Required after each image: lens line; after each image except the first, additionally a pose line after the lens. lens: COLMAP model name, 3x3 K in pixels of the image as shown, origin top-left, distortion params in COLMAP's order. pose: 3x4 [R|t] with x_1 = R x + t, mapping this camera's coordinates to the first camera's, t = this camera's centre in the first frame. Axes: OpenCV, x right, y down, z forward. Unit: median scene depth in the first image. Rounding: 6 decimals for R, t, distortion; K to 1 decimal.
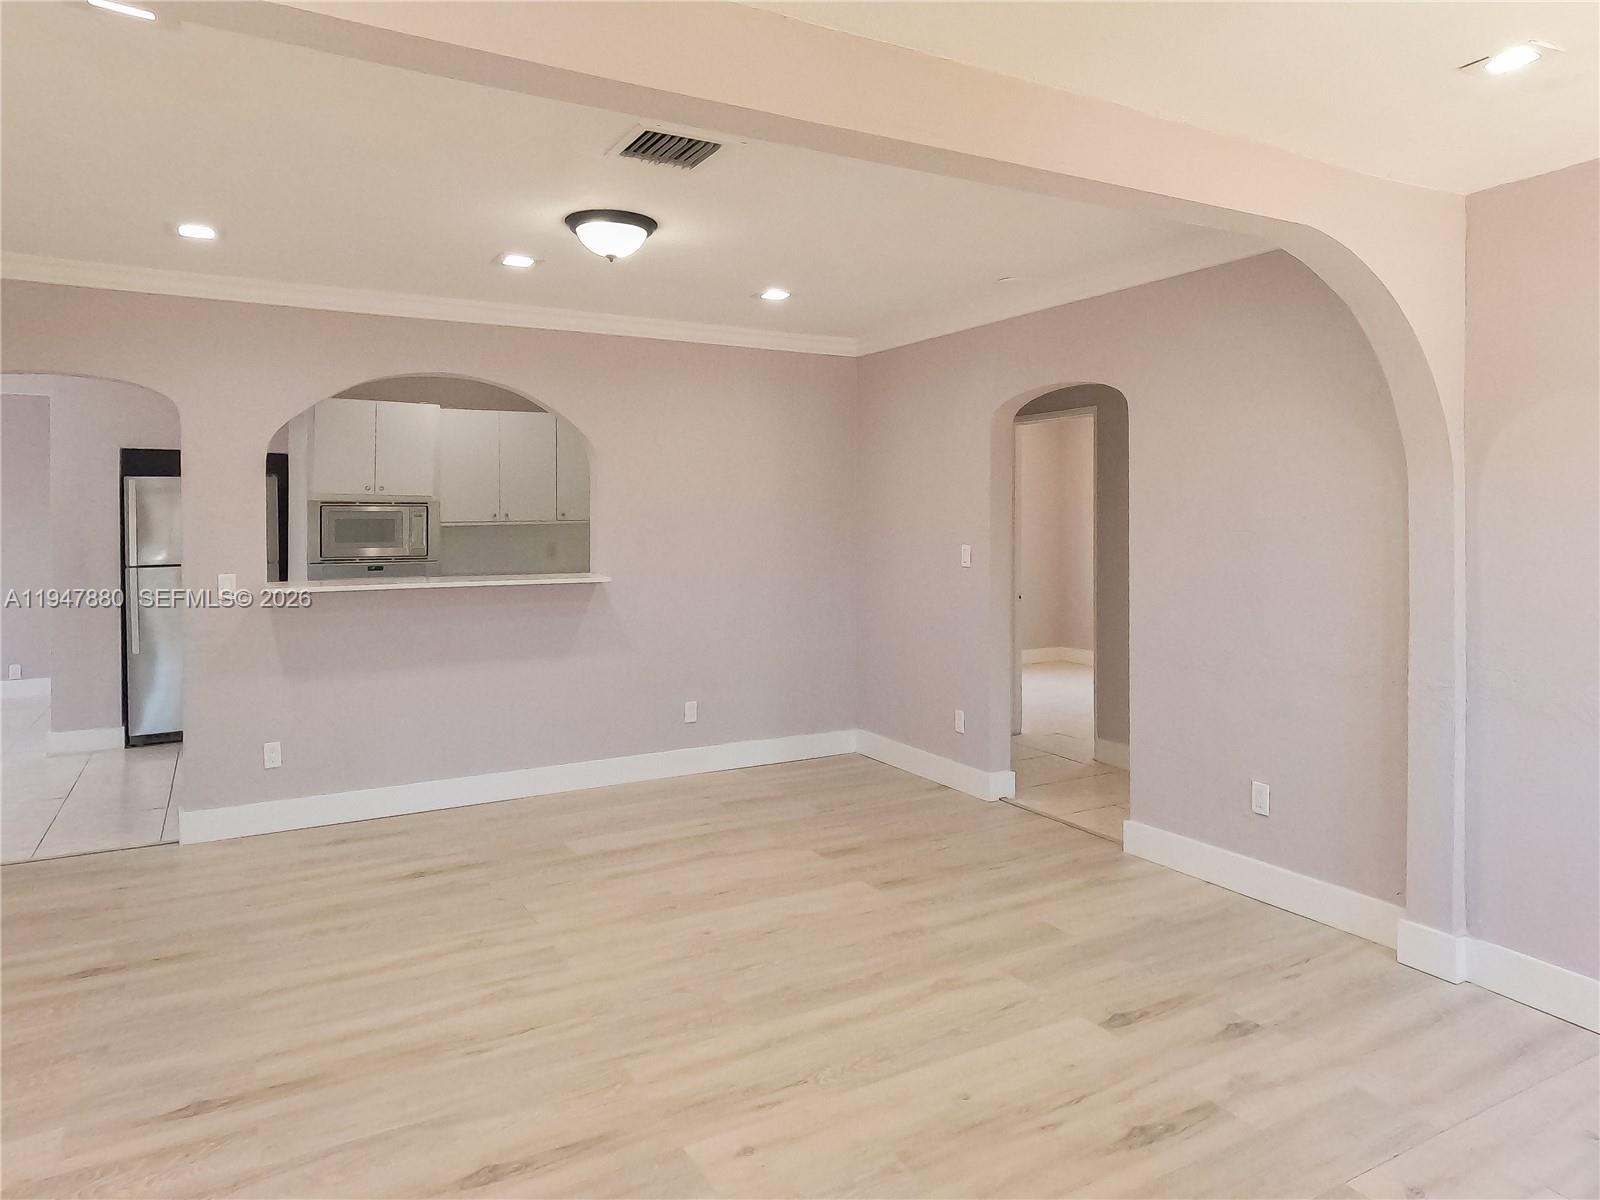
lens RADIAL K [[1029.9, 0, 809.9], [0, 1029.9, 610.4], [0, 0, 1]] dist [0.001761, 0.002589]
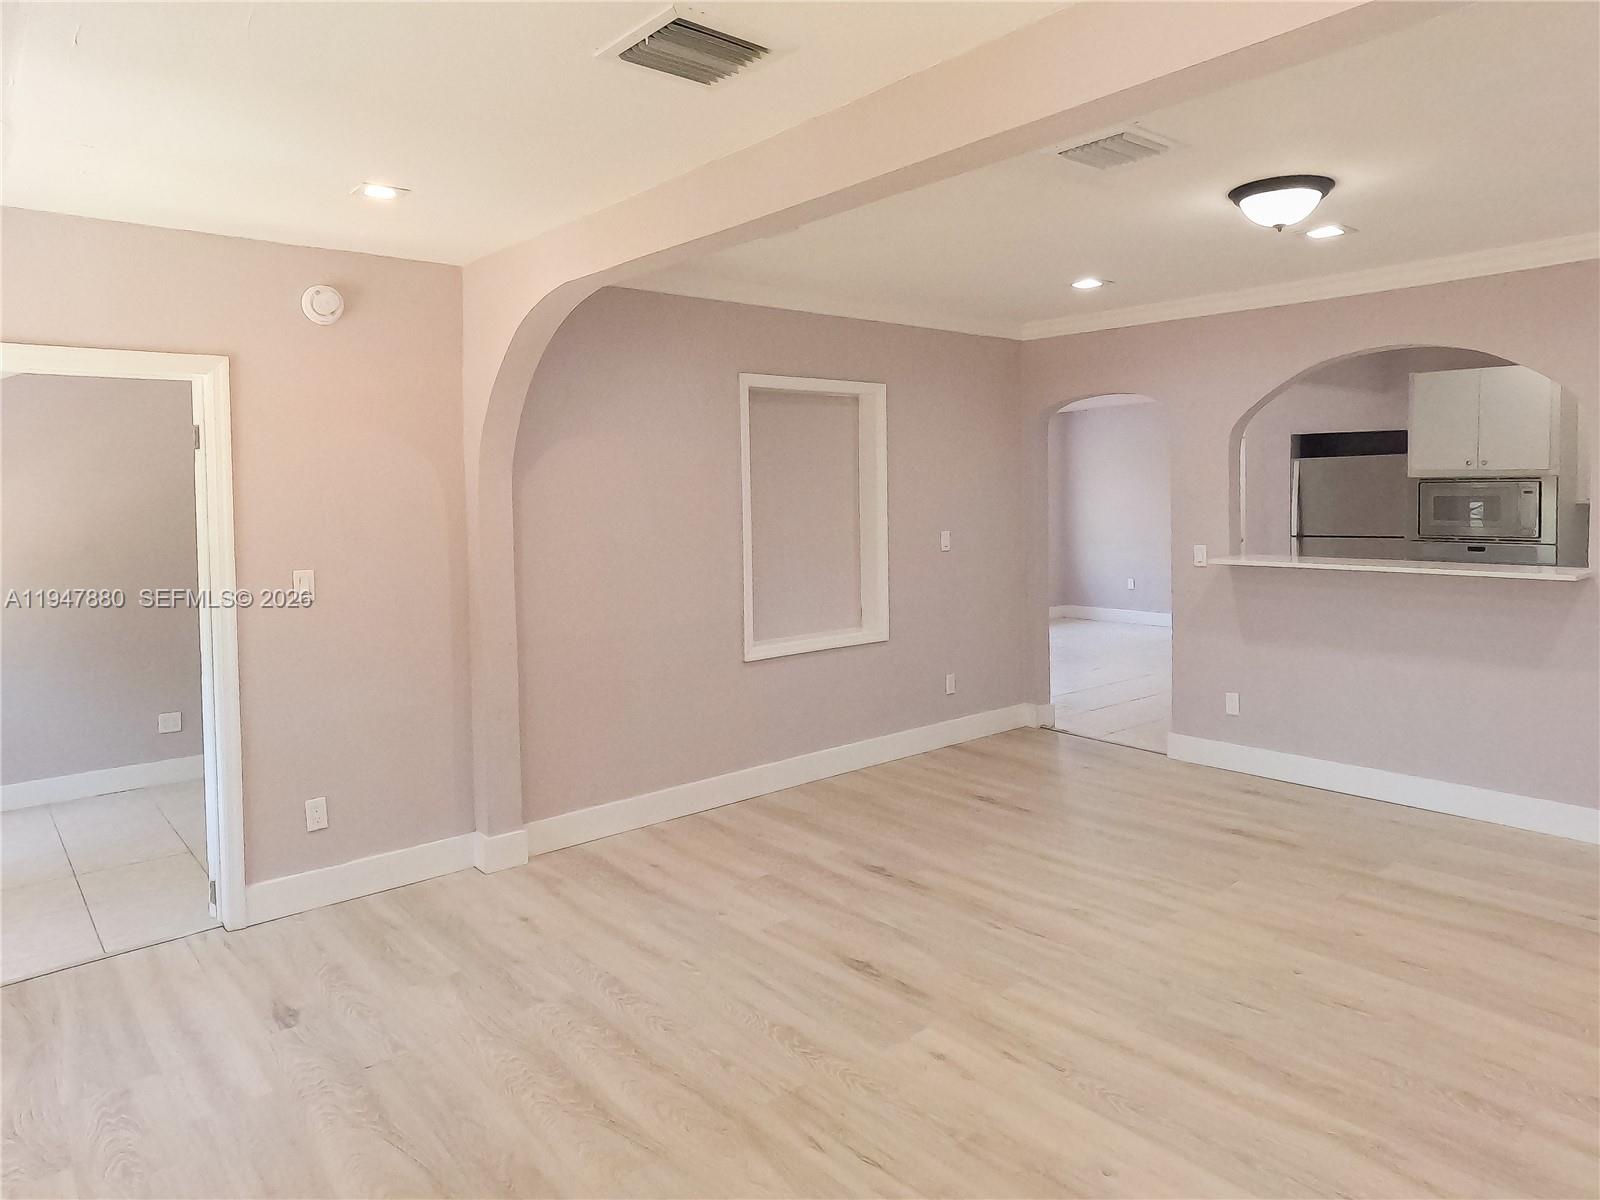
lens RADIAL K [[1029.9, 0, 809.9], [0, 1029.9, 610.4], [0, 0, 1]] dist [0.001761, 0.002589]
pose [[0.186275, 0.109752, -0.976348, 0.638812], [-0.077838, 0.992266, 0.096691, -0.048329], [0.979409, 0.057986, 0.193377, 0.389175]]
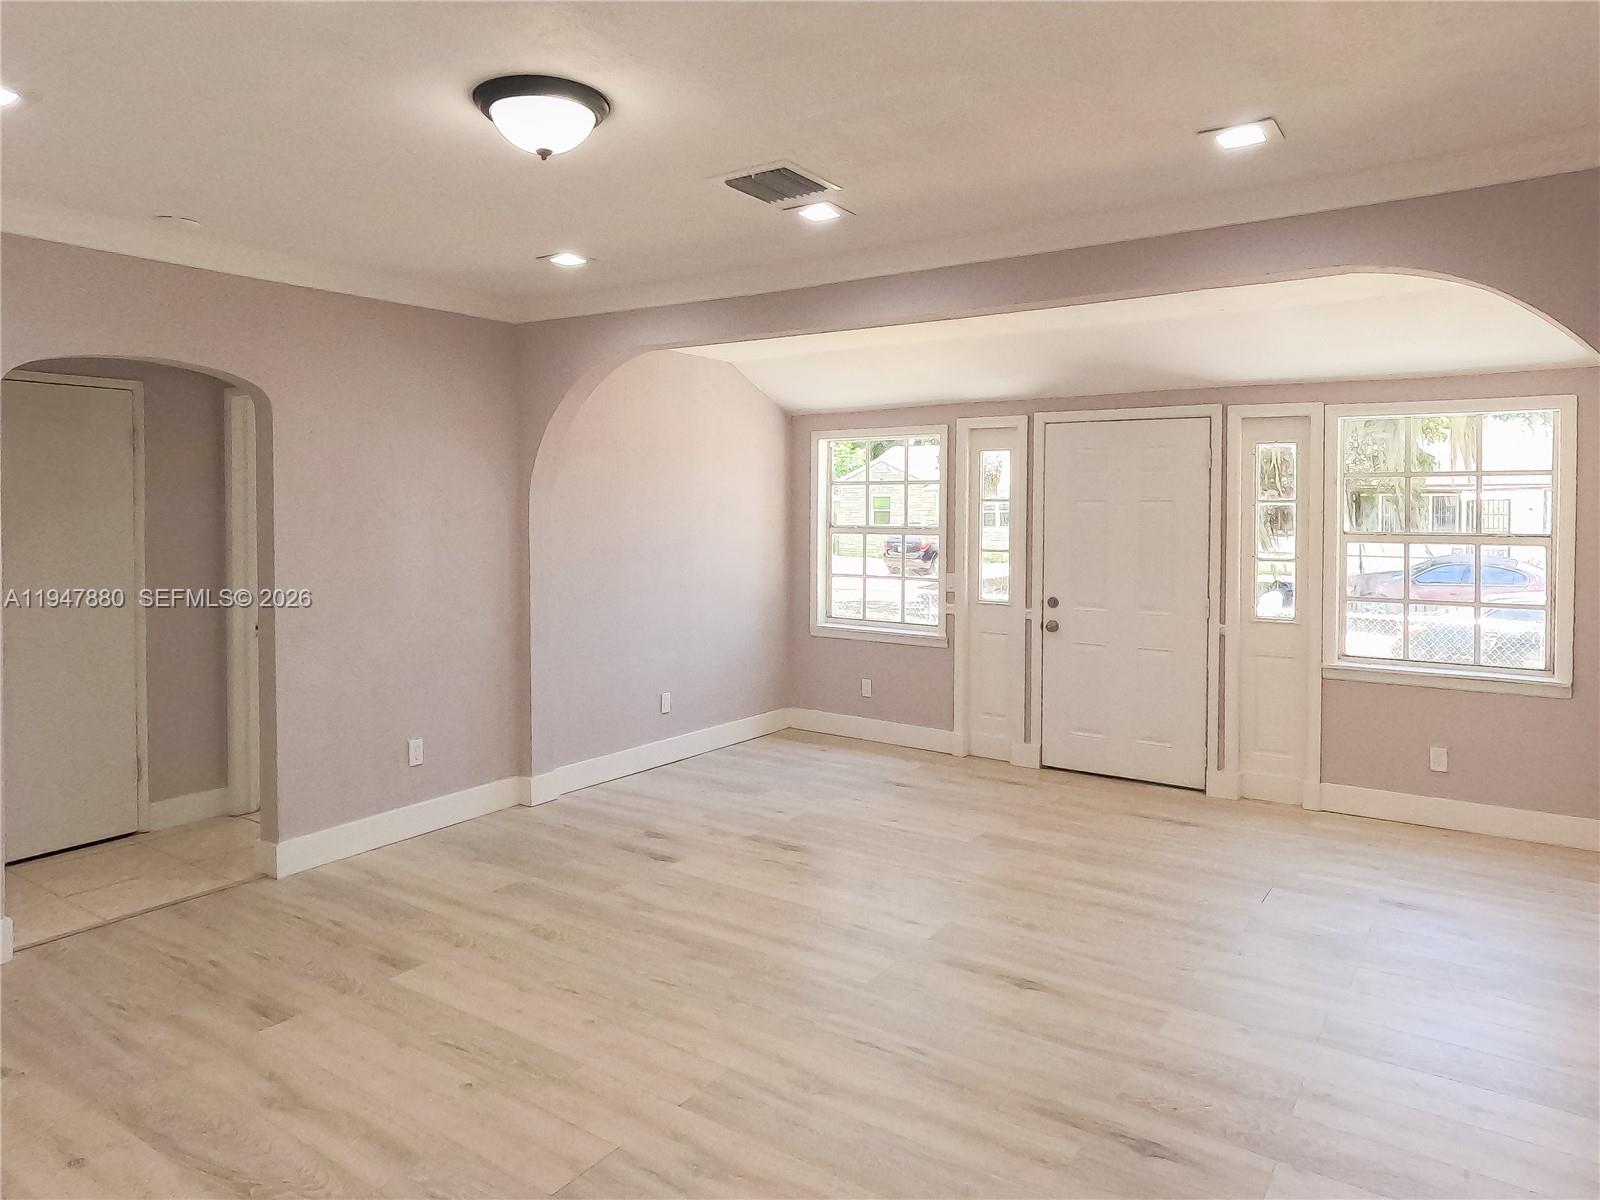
lens RADIAL K [[1029.9, 0, 809.9], [0, 1029.9, 610.4], [0, 0, 1]] dist [0.001761, 0.002589]
pose [[-0.437498, -0.089239, 0.894780, -0.881382], [0.087238, 0.986158, 0.141007, -0.119260], [-0.894978, 0.139749, -0.423657, 1.122419]]
